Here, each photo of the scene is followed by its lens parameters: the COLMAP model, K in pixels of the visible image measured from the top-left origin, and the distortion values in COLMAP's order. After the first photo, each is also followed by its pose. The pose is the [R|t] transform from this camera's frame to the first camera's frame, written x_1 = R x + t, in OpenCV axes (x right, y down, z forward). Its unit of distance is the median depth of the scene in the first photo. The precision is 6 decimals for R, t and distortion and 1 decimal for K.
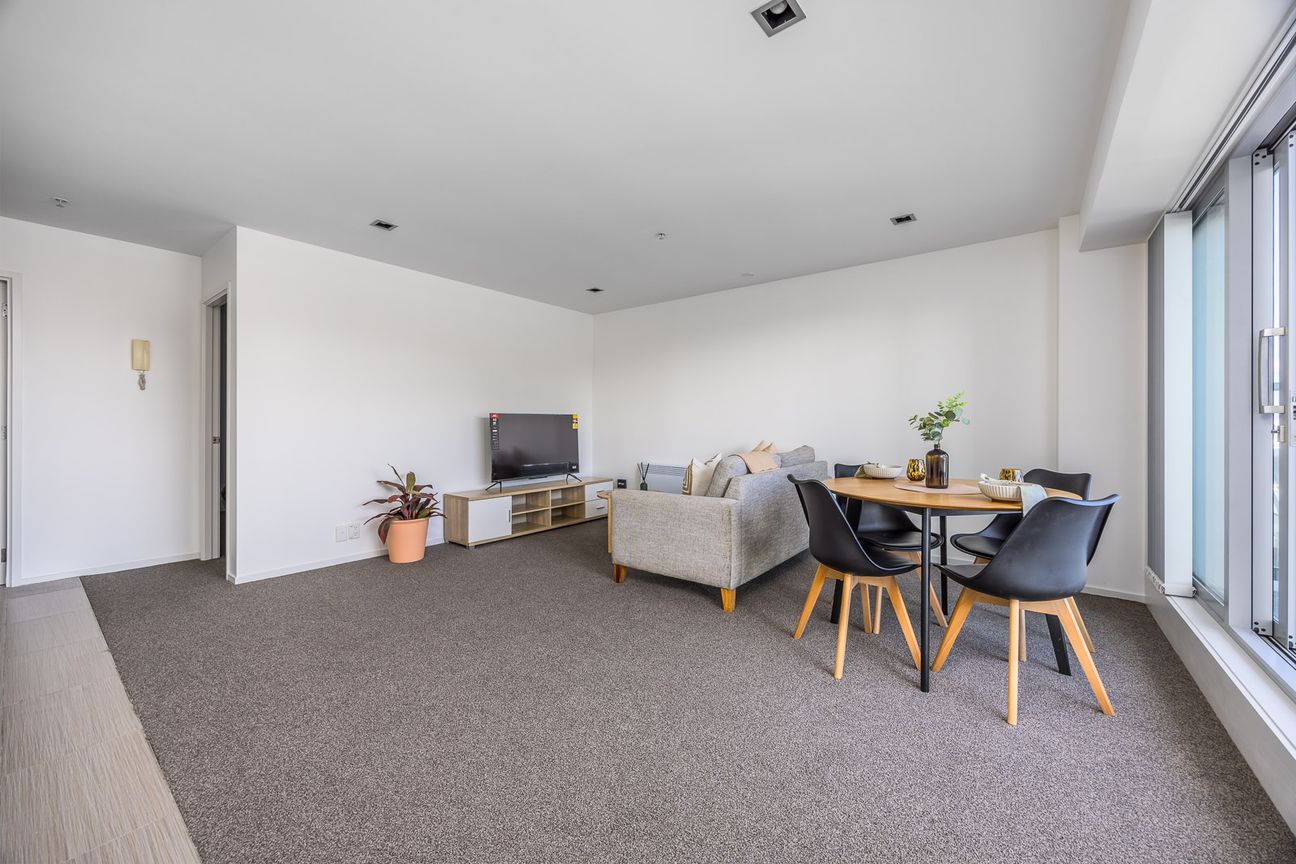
lens RADIAL K [[498.2, 0, 643.6], [0, 498.2, 424.4], [0, 0, 1]] dist [-0.000525, 0.000051]
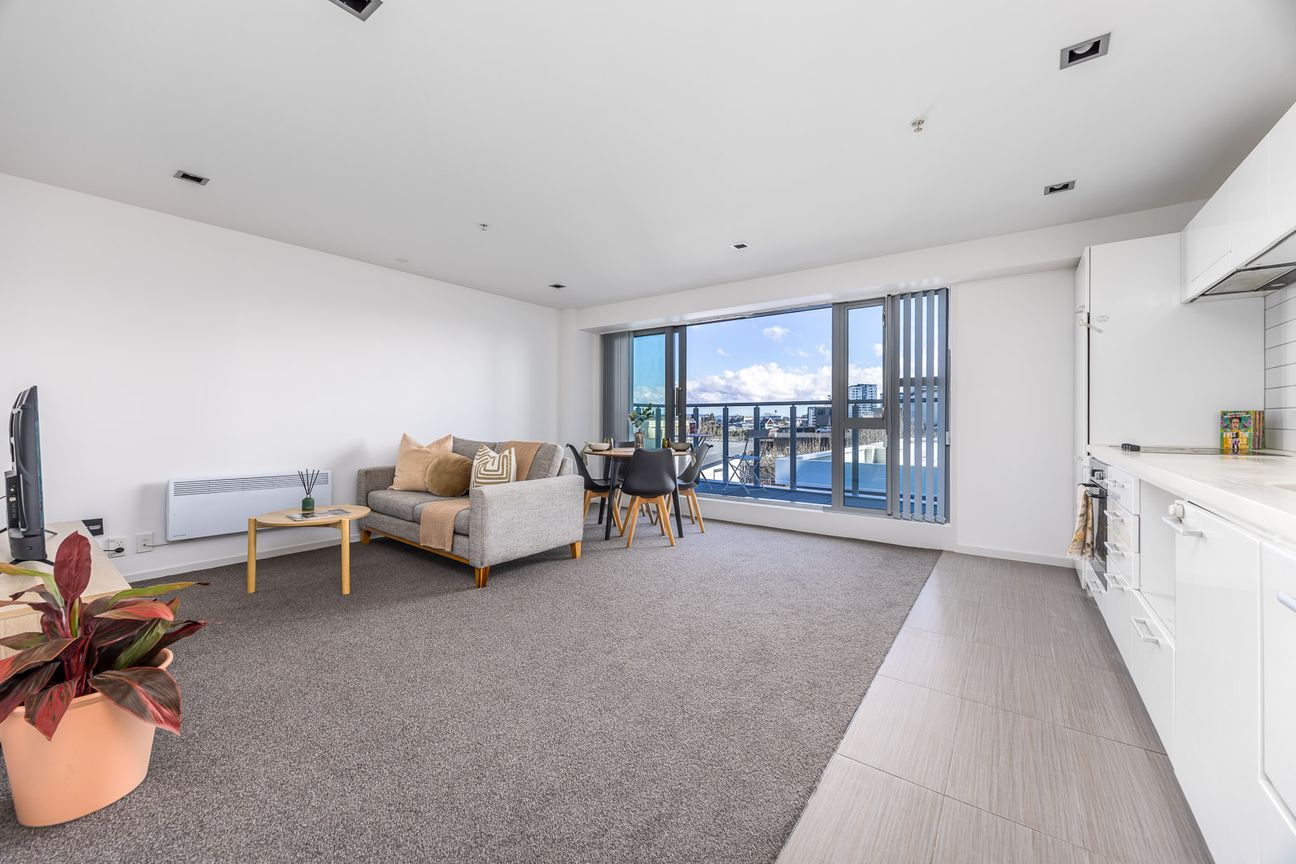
lens RADIAL K [[498.2, 0, 643.6], [0, 498.2, 424.4], [0, 0, 1]] dist [-0.000525, 0.000051]
pose [[-0.015112, 0.000383, 0.999886, -1.017330], [-0.003029, 0.999995, -0.000429, 0.015205], [-0.999881, -0.003035, -0.015111, 0.748285]]
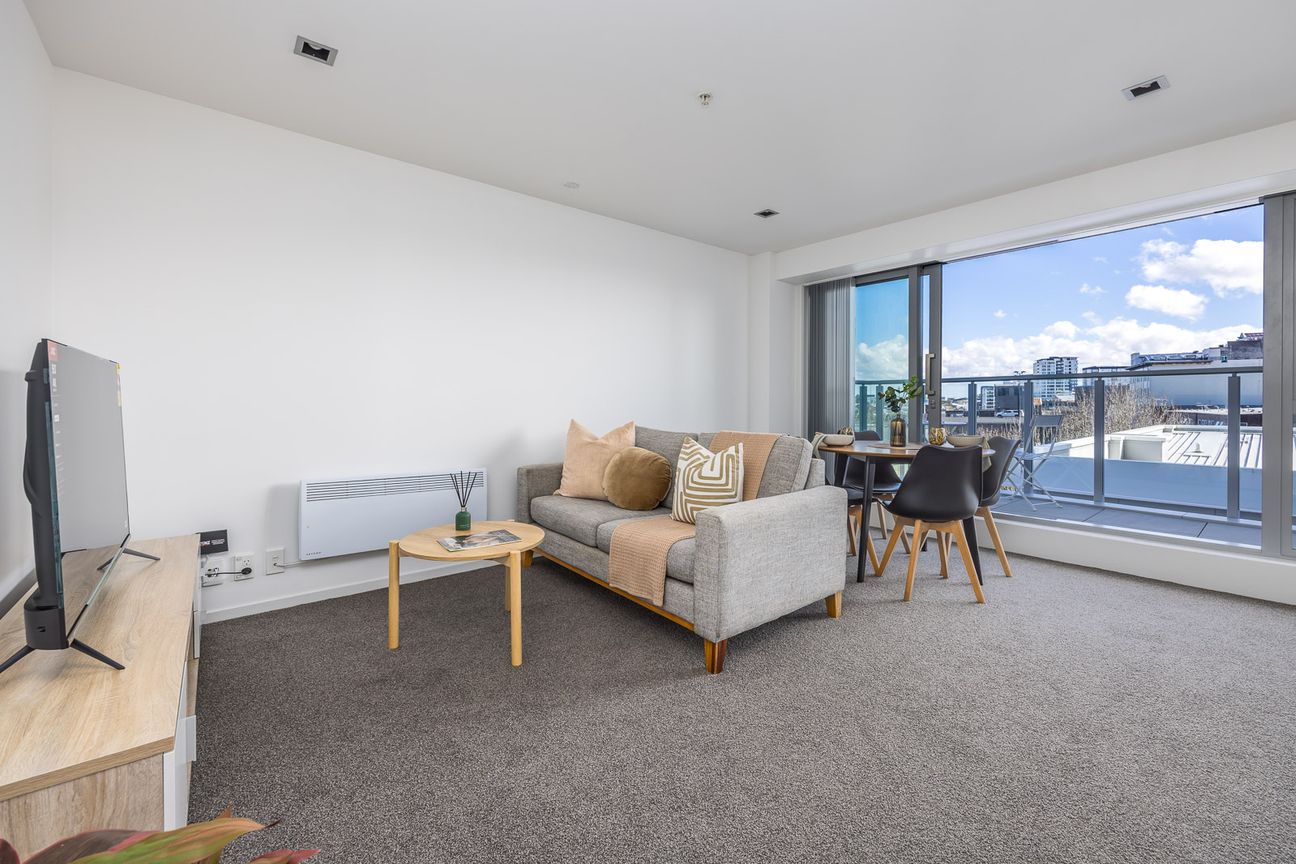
lens RADIAL K [[532.3, 0, 646.9], [0, 532.3, 410.1], [0, 0, 1]] dist [-0.001215, -0.000038]
pose [[0.217320, -0.005156, 0.976087, -0.686289], [-0.001605, 0.999983, 0.005640, 0.015179], [-0.976099, -0.002792, 0.217308, 0.988204]]
